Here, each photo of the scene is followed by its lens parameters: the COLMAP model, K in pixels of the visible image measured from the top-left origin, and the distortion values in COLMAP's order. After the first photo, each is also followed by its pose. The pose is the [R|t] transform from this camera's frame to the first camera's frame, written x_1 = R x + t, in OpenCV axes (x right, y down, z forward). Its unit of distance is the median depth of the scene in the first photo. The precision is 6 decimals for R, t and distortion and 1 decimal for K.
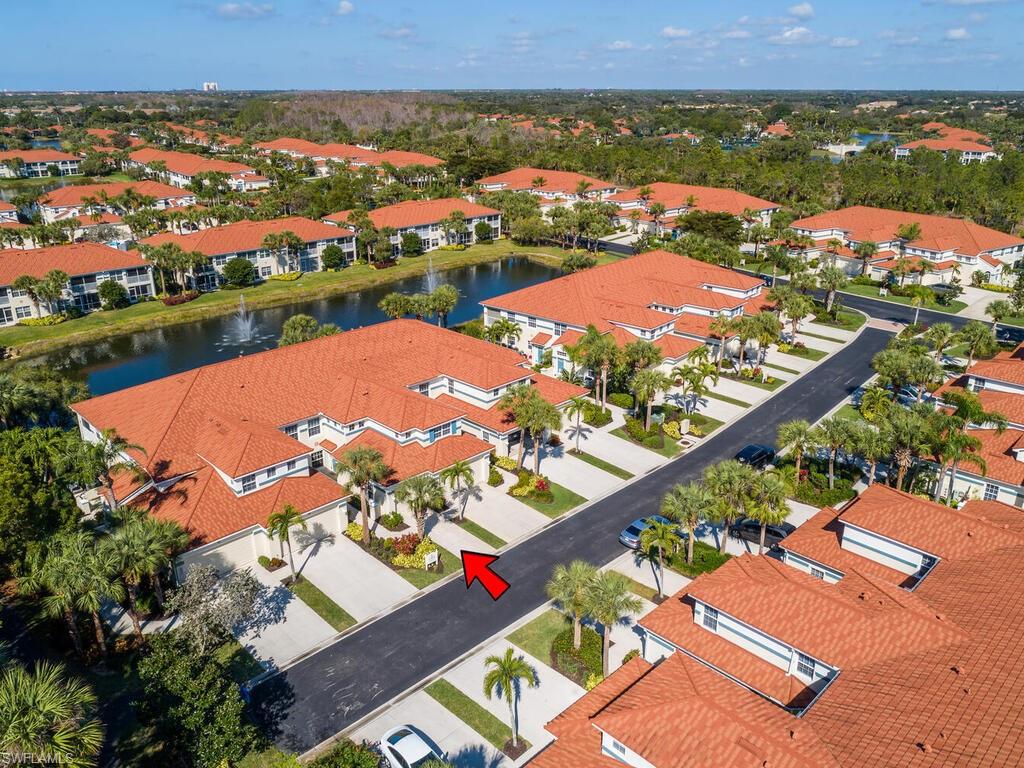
lens RADIAL K [[793.0, 0, 512.0], [0, 793.0, 384.0], [0, 0, 1]] dist [-0.011103, 0.009335]
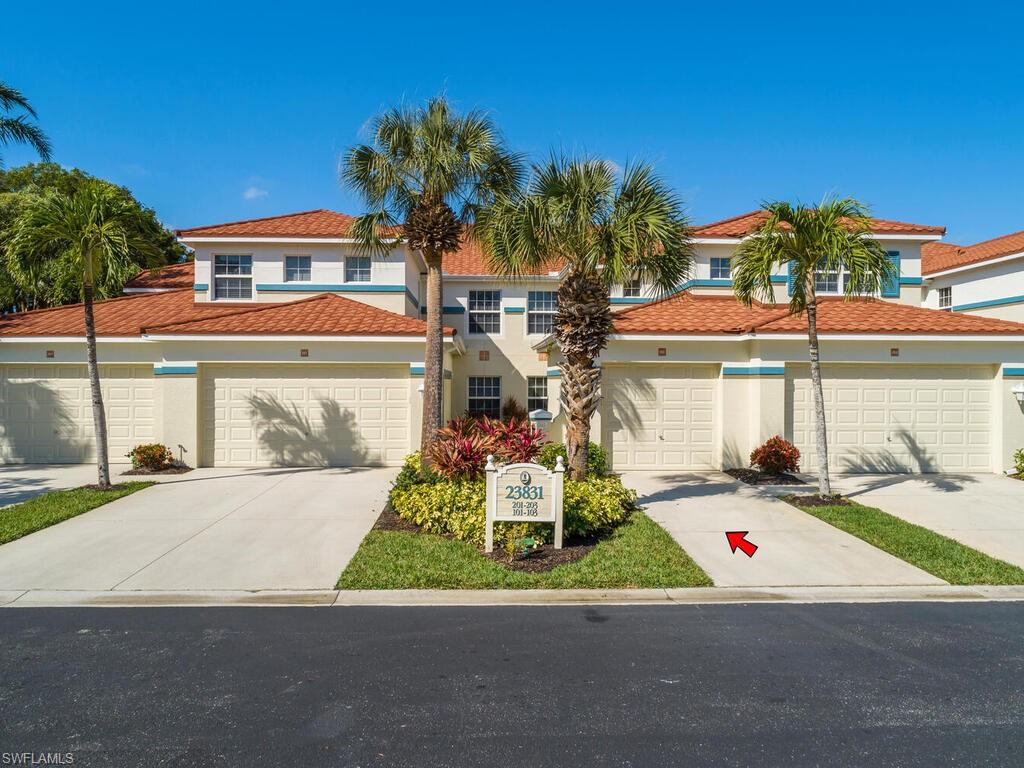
lens RADIAL K [[757.9, 0, 512.0], [0, 757.9, 384.0], [0, 0, 1]] dist [-0.009009, -0.001511]
pose [[0.744187, -0.000386, -0.667972, 0.007012], [-0.240068, 0.933030, -0.267998, 0.120306], [0.623341, 0.359799, 0.694256, 0.424492]]
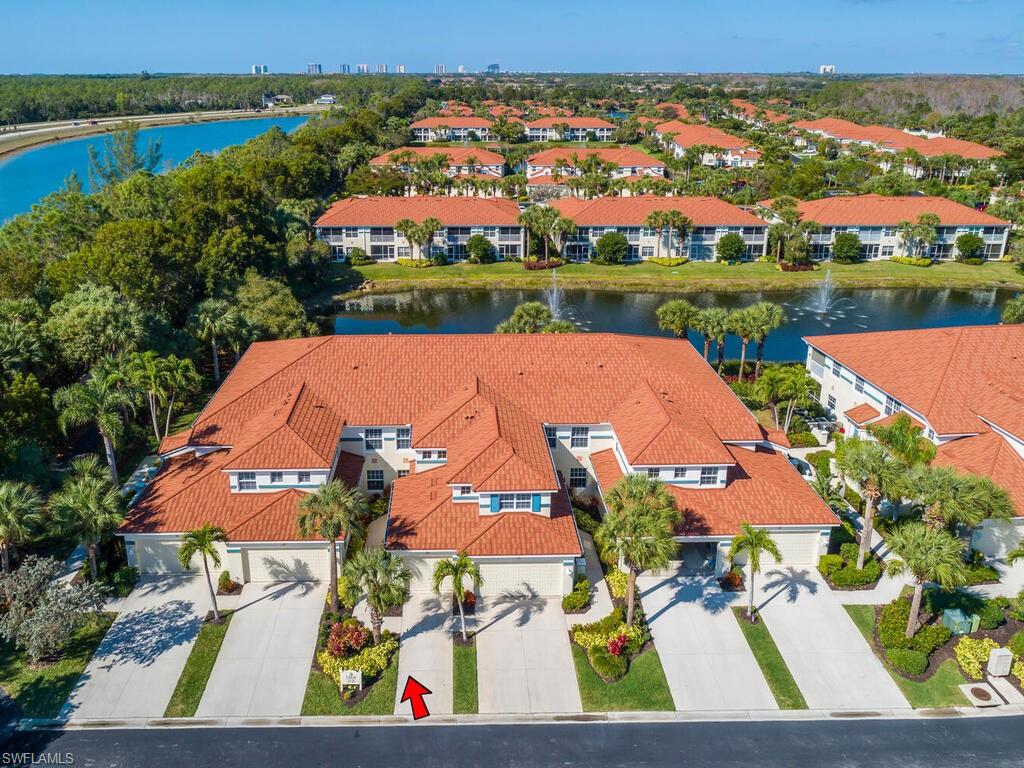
lens RADIAL K [[794.7, 0, 464.8], [0, 794.7, 306.0], [0, 0, 1]] dist [-0.011732, 0.007420]
pose [[0.724853, 0.198794, -0.659597, 0.175290], [-0.244479, 0.969370, 0.023490, -0.064769], [0.644064, 0.144231, 0.751252, 0.246065]]
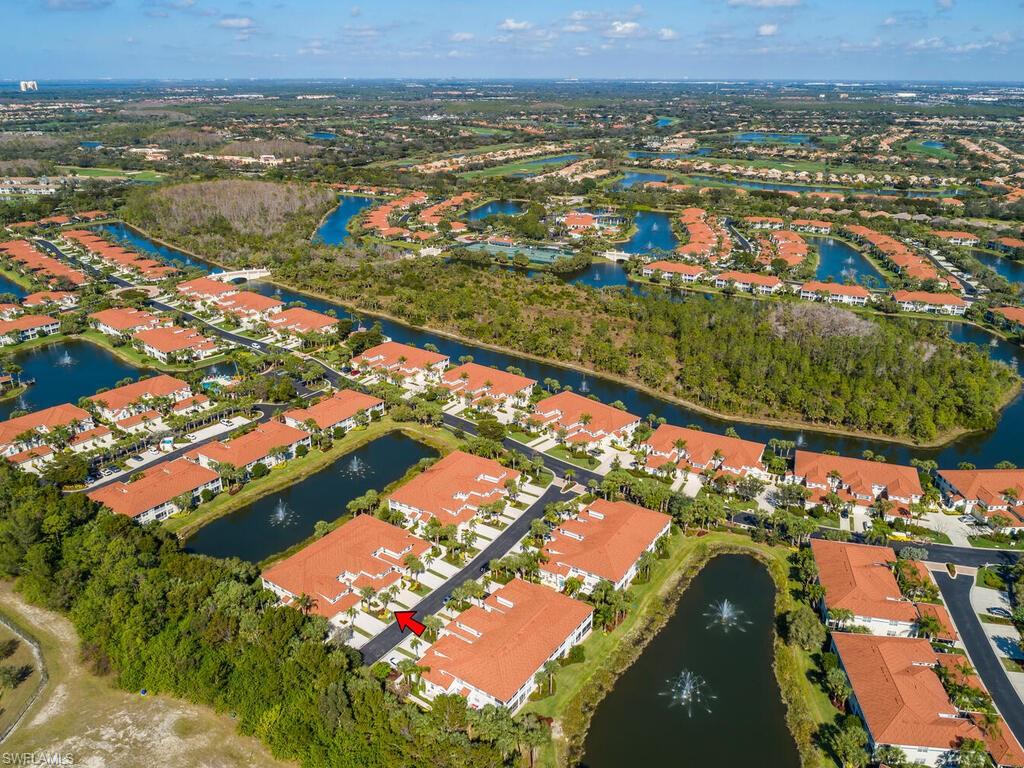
lens RADIAL K [[793.0, 0, 512.0], [0, 793.0, 384.0], [0, 0, 1]] dist [-0.011103, 0.009335]
pose [[0.983211, -0.067808, 0.169405, -0.045023], [0.064797, 0.997628, 0.023244, -0.425235], [-0.170579, -0.011877, 0.985272, -1.274809]]
